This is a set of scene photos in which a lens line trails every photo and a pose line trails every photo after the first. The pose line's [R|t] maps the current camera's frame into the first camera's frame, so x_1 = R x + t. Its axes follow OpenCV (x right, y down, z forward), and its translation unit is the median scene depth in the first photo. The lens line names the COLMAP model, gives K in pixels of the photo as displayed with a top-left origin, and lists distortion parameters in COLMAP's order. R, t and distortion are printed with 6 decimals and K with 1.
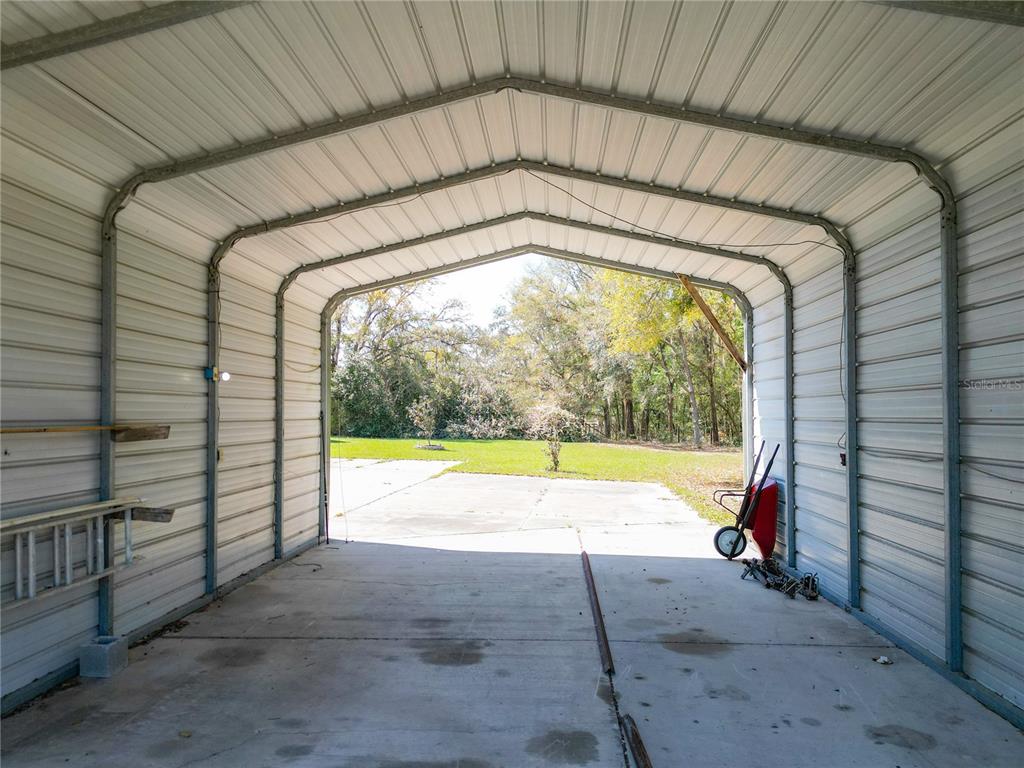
lens RADIAL K [[726.0, 0, 504.4], [0, 726.0, 380.5], [0, 0, 1]] dist [0.026057, -0.048424]
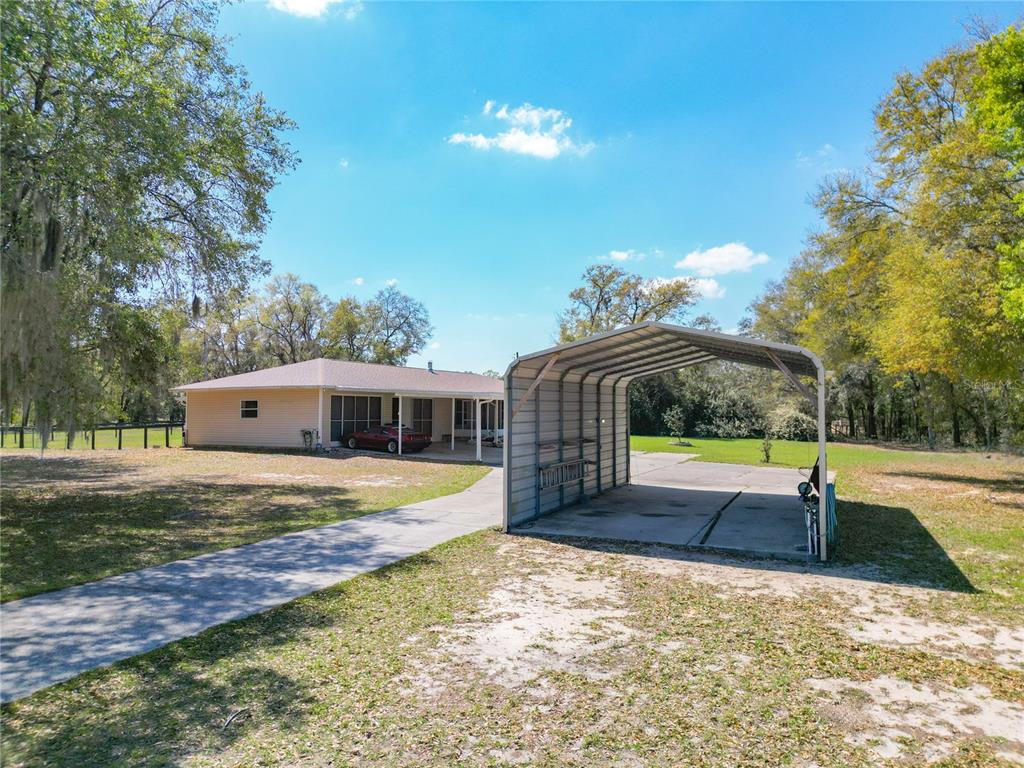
lens RADIAL K [[726.0, 0, 501.9], [0, 726.0, 390.0], [0, 0, 1]] dist [0.026057, -0.048424]
pose [[0.939691, -0.006058, -0.341972, 0.033170], [0.013170, 0.999743, 0.018478, -0.025576], [0.341772, -0.021867, 0.939529, -0.258263]]
